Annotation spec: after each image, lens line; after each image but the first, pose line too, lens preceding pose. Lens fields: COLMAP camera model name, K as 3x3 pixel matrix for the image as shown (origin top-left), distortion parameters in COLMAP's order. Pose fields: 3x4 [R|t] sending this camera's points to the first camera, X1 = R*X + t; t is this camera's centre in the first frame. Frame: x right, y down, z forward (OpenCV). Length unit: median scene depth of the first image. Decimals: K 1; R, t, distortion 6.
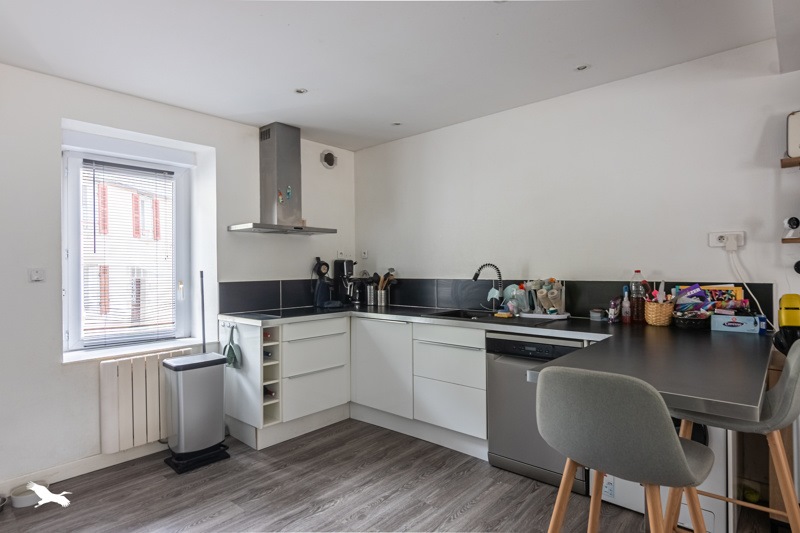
lens RADIAL K [[441.9, 0, 400.0], [0, 441.9, 266.5], [0, 0, 1]] dist [0.000073, 0.000167]
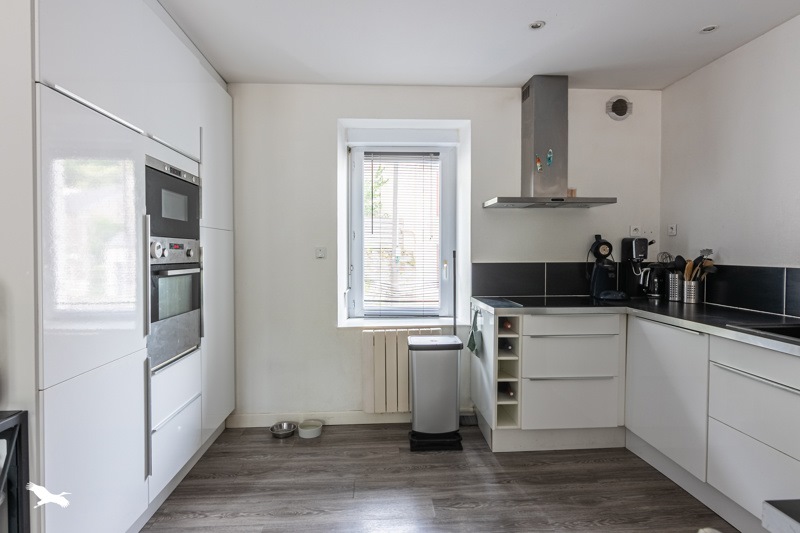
lens RADIAL K [[441.9, 0, 400.0], [0, 441.9, 266.5], [0, 0, 1]] dist [0.000073, 0.000167]
pose [[0.712411, 0.031805, -0.701041, 0.144520], [-0.003177, 0.999108, 0.042100, 0.003766], [0.701755, -0.027765, 0.711877, 0.220607]]
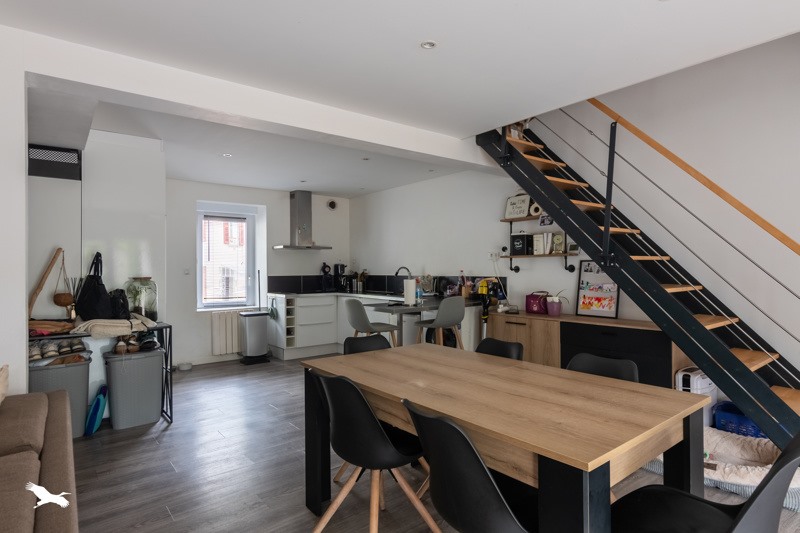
lens RADIAL K [[441.9, 0, 400.0], [0, 441.9, 266.5], [0, 0, 1]] dist [0.000073, 0.000167]
pose [[0.986975, 0.003240, -0.160840, 0.464714], [-0.003634, 0.999991, -0.002156, -0.003785], [0.160831, 0.002713, 0.986978, -0.797147]]
